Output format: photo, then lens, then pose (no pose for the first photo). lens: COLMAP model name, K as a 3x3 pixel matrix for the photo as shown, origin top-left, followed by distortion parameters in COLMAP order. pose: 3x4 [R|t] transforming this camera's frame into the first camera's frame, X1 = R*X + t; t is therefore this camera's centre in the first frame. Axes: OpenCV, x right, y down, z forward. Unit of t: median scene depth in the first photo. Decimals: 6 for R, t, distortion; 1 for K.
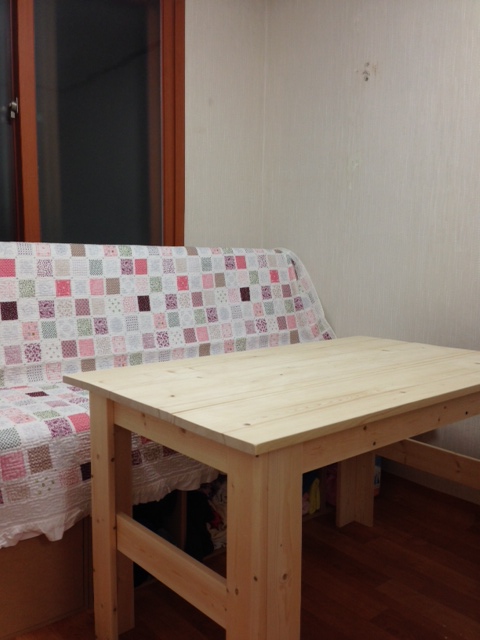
lens RADIAL K [[580.3, 0, 240.2], [0, 580.3, 326.0], [0, 0, 1]] dist [0.092406, -0.181651]
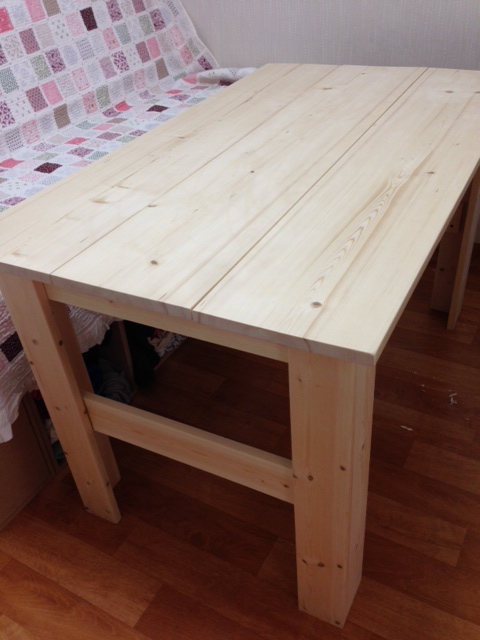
lens RADIAL K [[580.3, 0, 240.2], [0, 580.3, 326.0], [0, 0, 1]] dist [0.092406, -0.181651]
pose [[0.929651, -0.280196, 0.239246, -0.098678], [0.130920, 0.858190, 0.496356, -0.065776], [-0.344396, -0.430116, 0.834501, 0.180934]]
